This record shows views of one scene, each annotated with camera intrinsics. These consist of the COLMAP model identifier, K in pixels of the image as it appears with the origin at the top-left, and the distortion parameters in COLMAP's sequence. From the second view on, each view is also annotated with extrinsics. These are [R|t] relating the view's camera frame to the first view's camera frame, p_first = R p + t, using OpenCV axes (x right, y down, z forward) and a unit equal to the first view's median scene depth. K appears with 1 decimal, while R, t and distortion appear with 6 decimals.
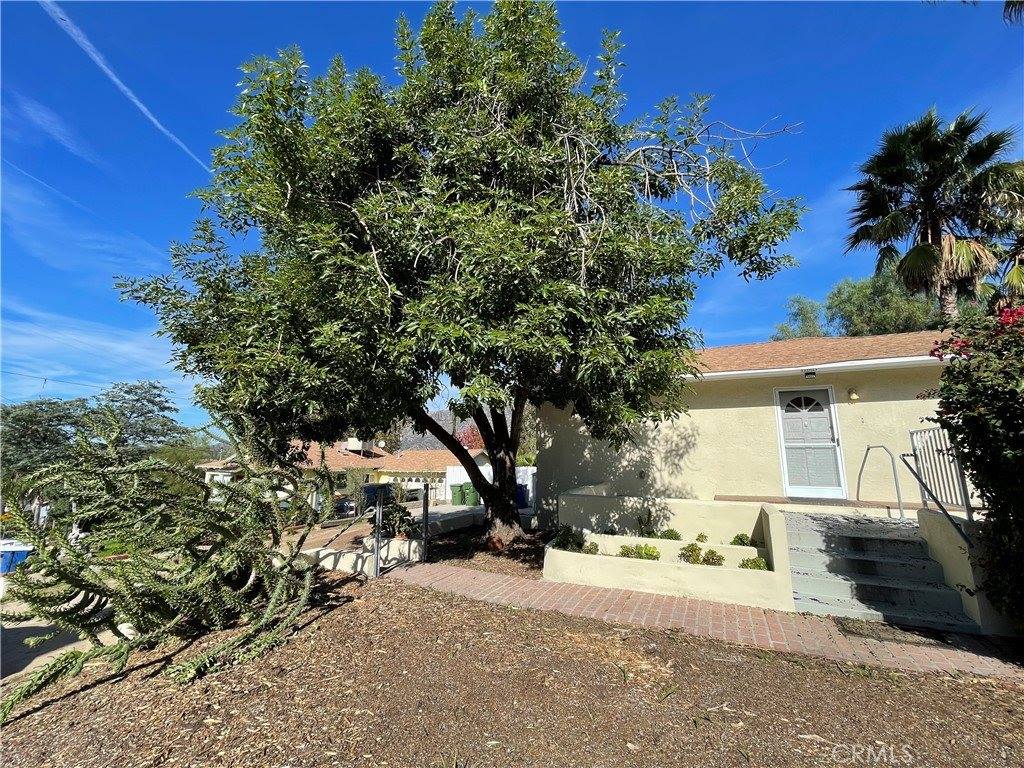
lens RADIAL K [[412.6, 0, 509.5], [0, 412.6, 380.7], [0, 0, 1]] dist [0.002958, -0.001549]
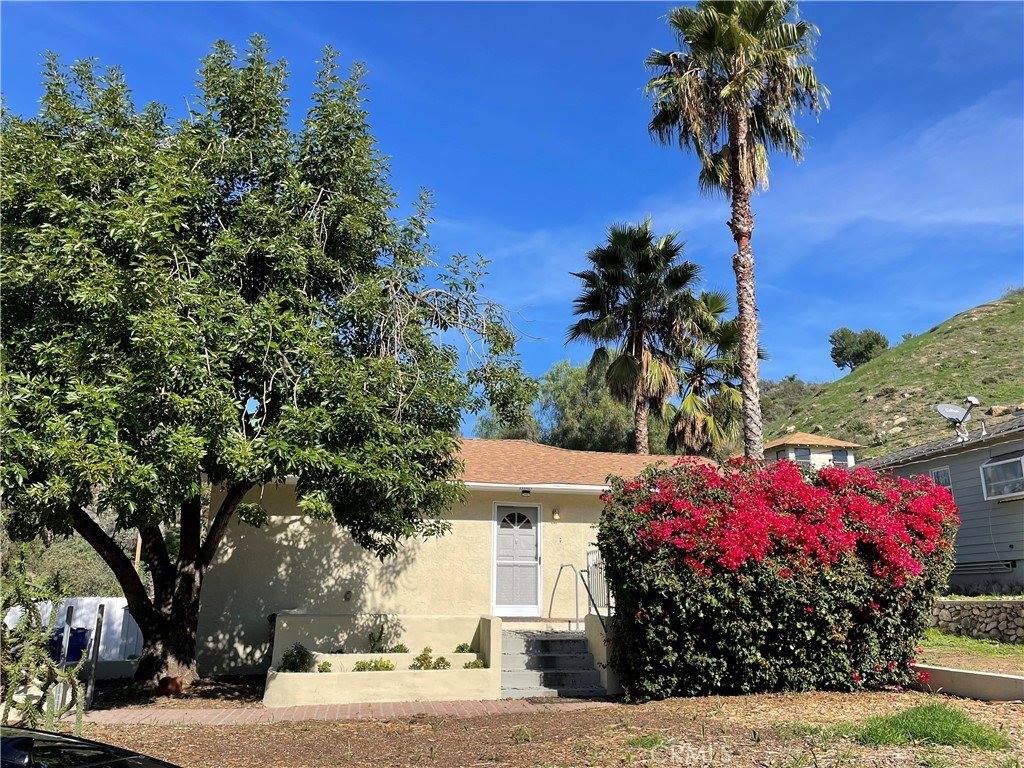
lens RADIAL K [[793.9, 0, 513.6], [0, 793.9, 382.5], [0, 0, 1]] dist [0.063724, -0.022665]
pose [[0.798116, 0.153893, 0.582519, -0.458305], [-0.112165, 0.987879, -0.107305, -0.065381], [-0.591972, 0.020304, 0.805703, -0.543019]]
